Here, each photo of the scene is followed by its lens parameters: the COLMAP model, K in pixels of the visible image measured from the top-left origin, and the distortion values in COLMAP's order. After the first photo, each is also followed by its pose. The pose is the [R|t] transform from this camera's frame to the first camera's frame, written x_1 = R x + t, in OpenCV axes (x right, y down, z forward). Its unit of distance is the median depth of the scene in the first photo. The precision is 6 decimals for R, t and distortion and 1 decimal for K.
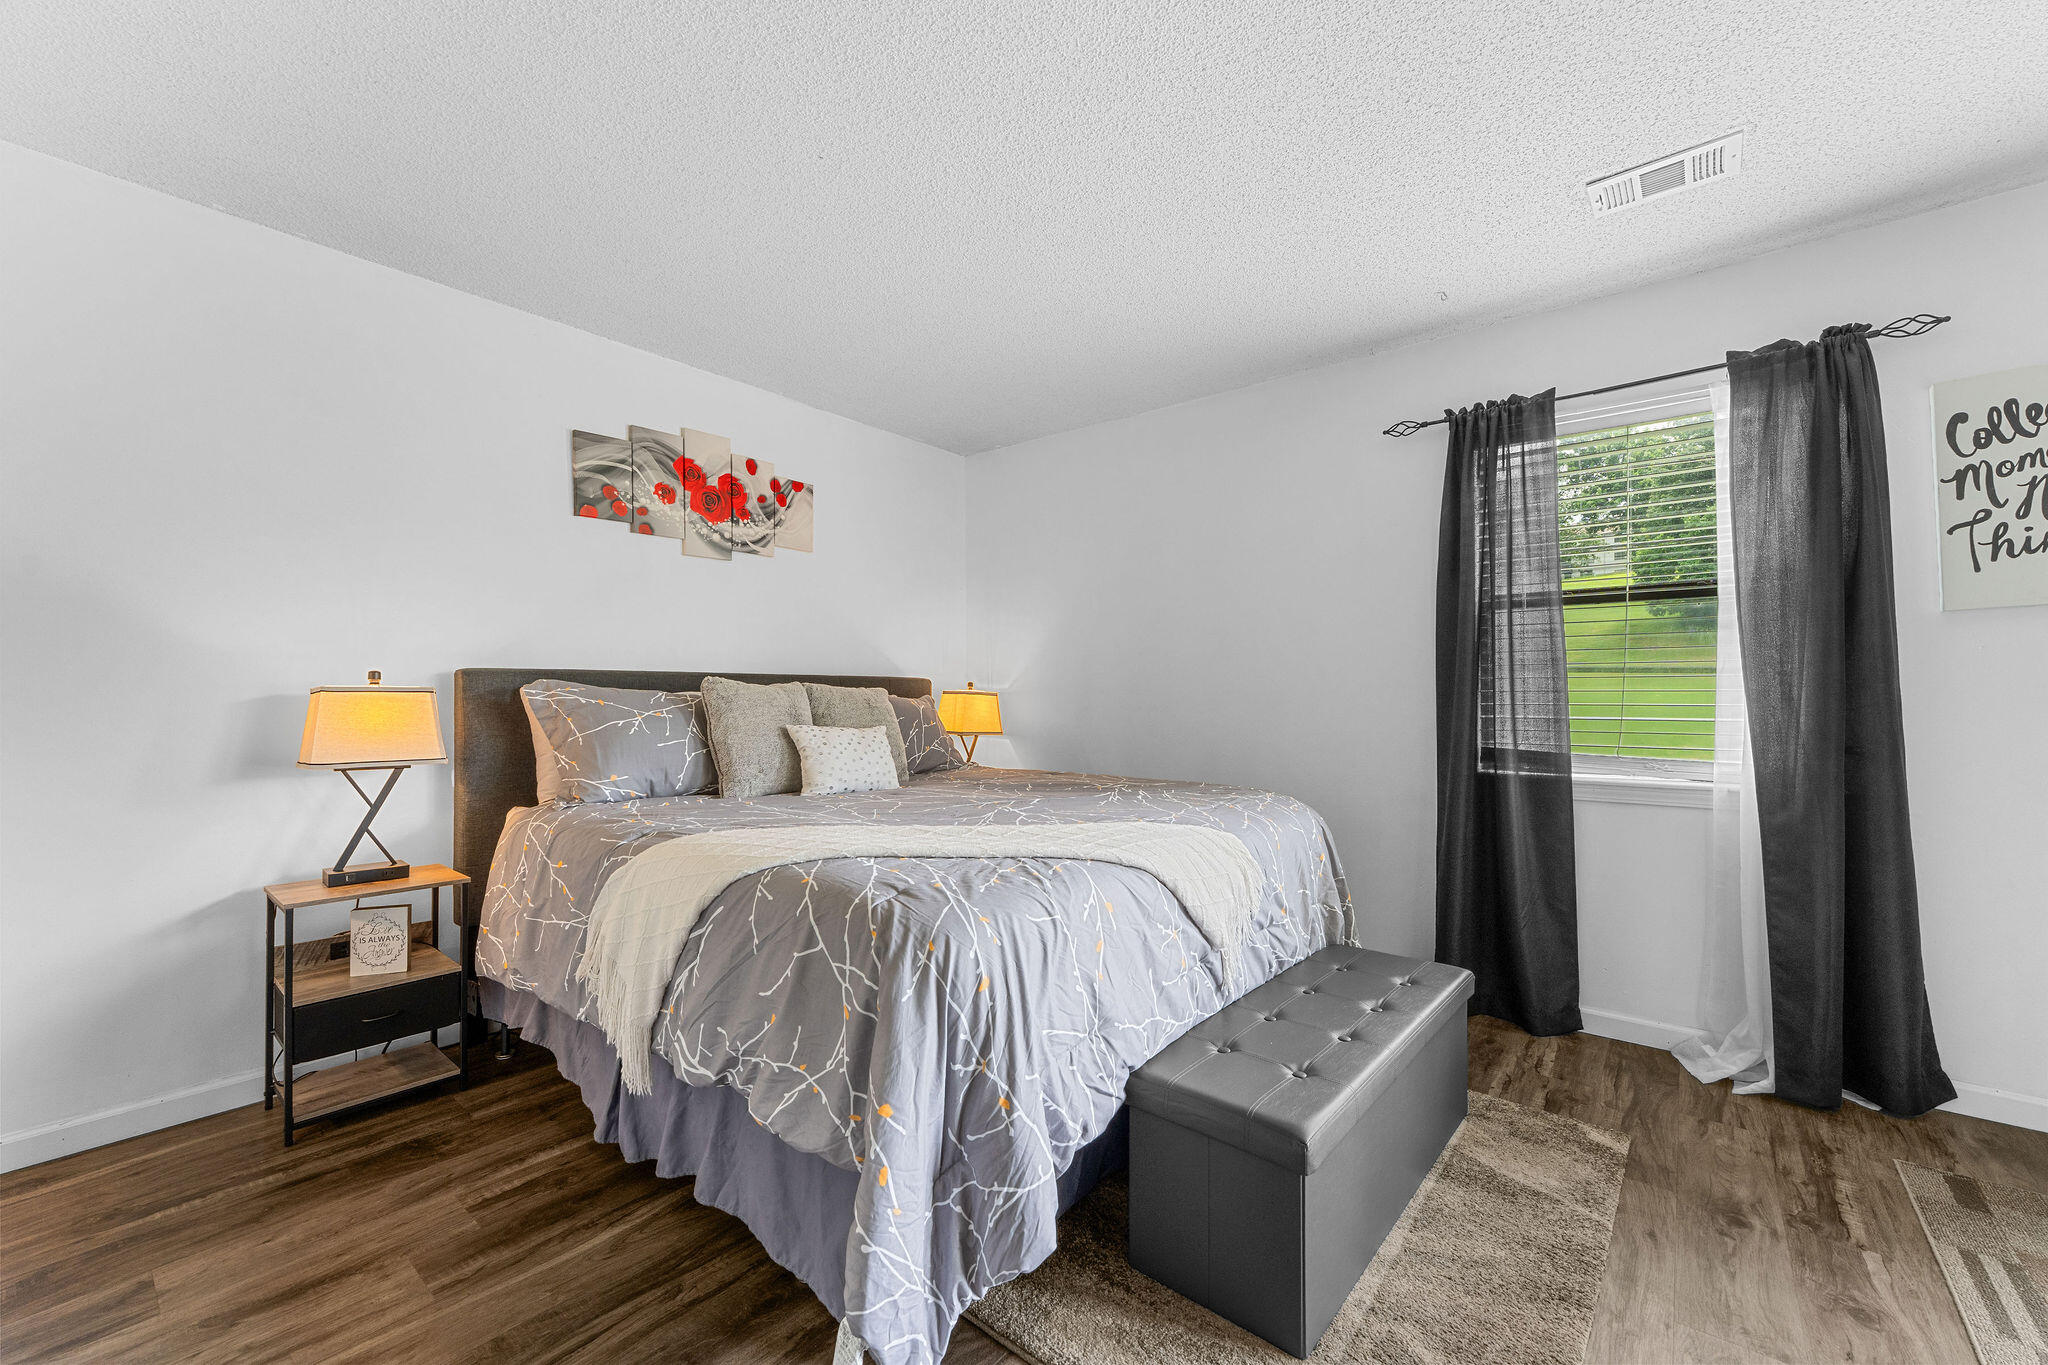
lens RADIAL K [[810.7, 0, 1020.8], [0, 810.7, 679.7], [0, 0, 1]] dist [-0.002241, -0.000072]
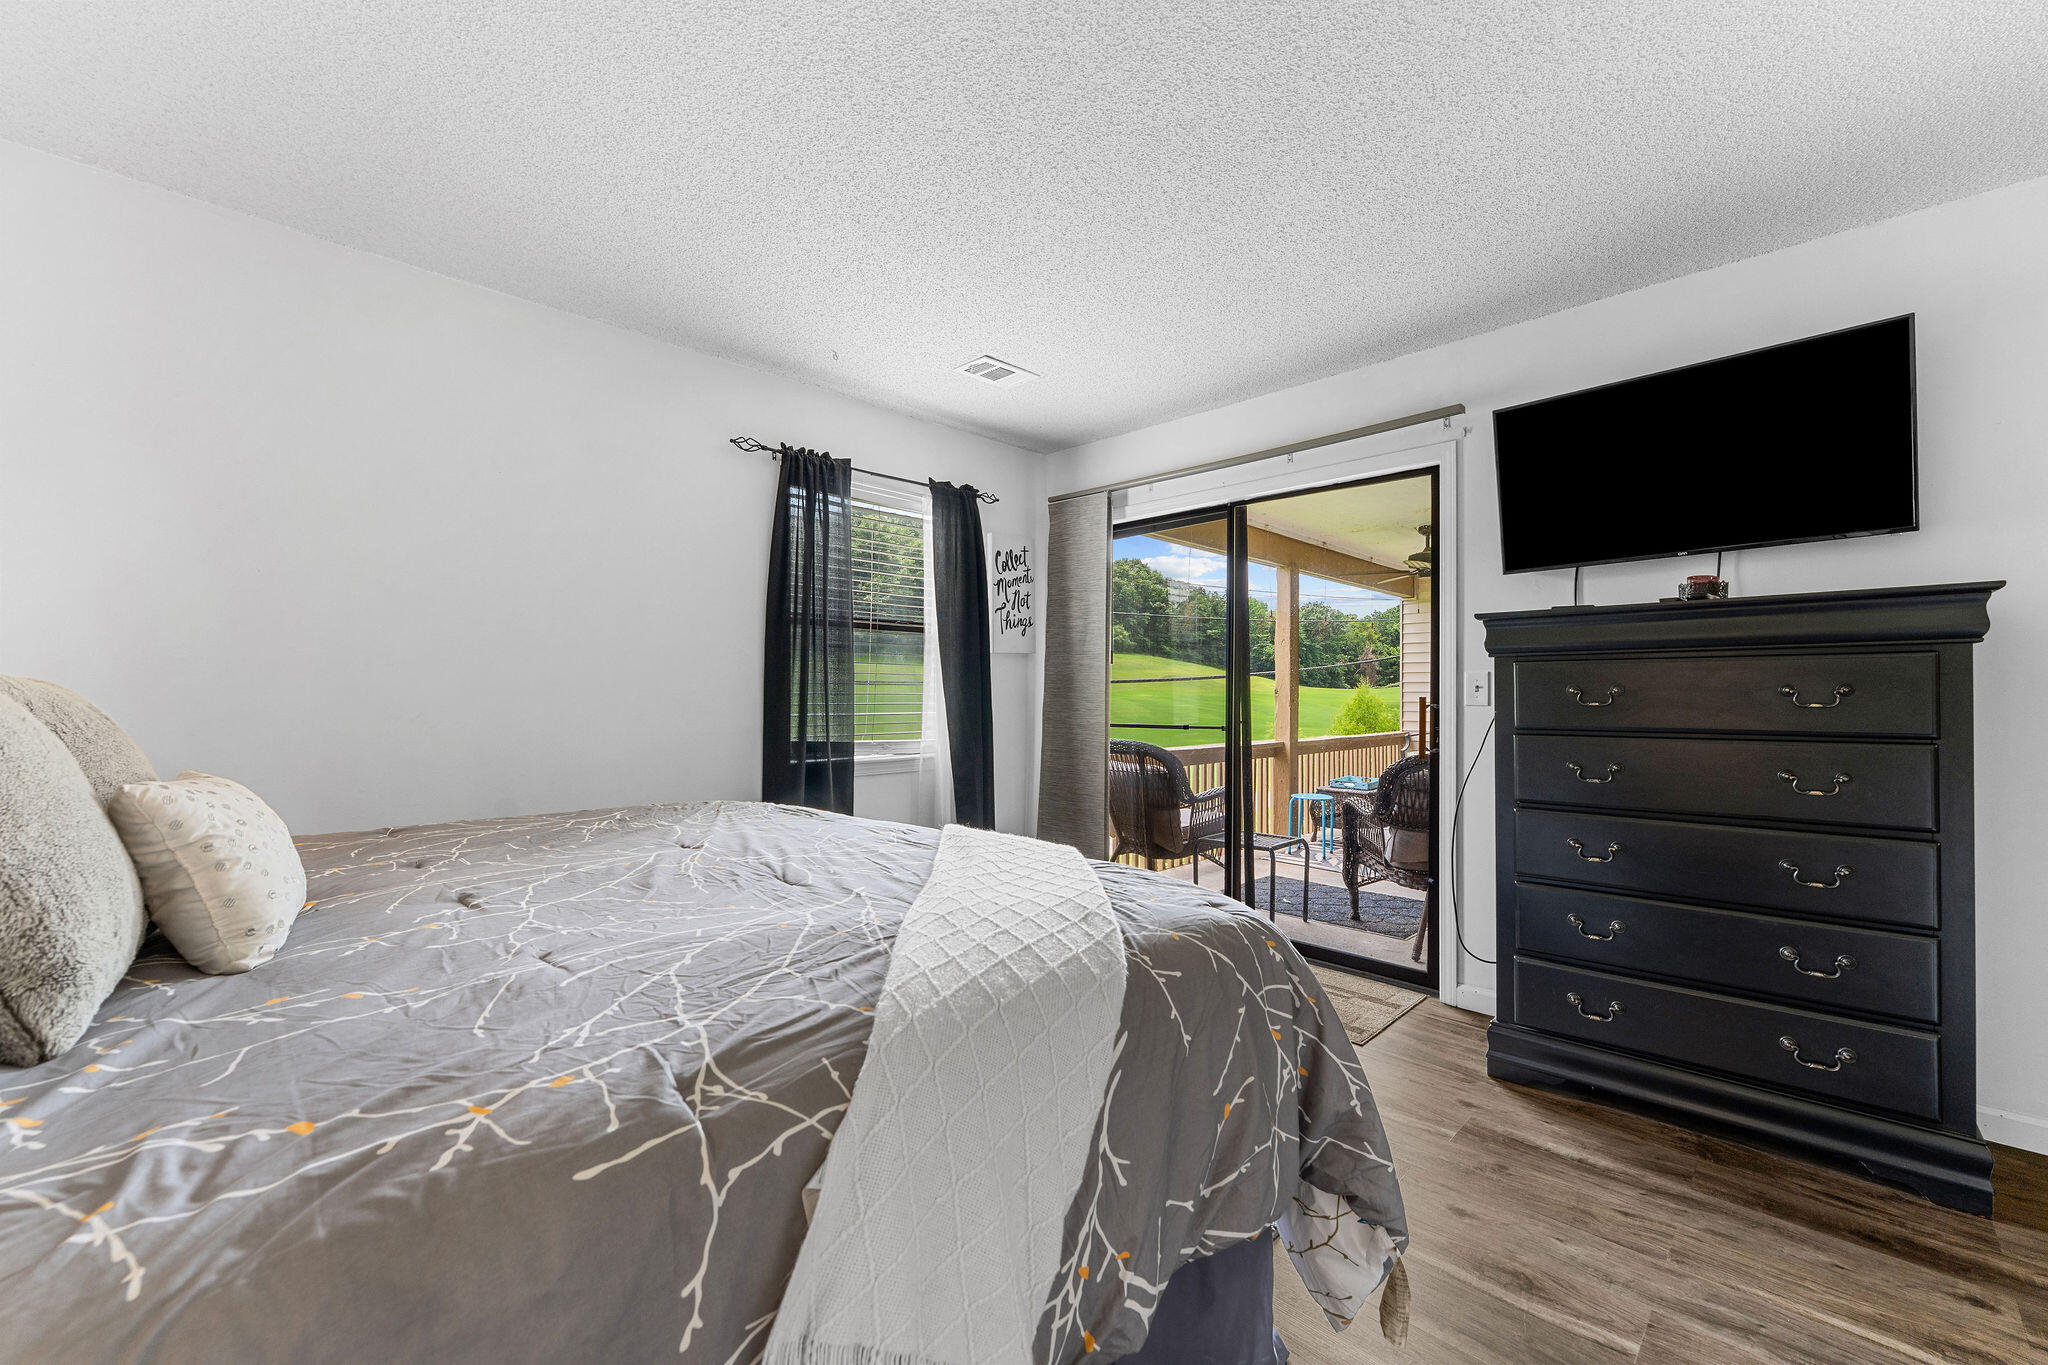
lens RADIAL K [[810.7, 0, 1022.5], [0, 810.7, 692.7], [0, 0, 1]] dist [-0.002241, -0.000072]
pose [[0.088166, -0.003044, 0.996101, -0.669769], [-0.023777, 0.999704, 0.005160, -0.001577], [-0.995822, -0.024140, 0.088067, 0.669486]]
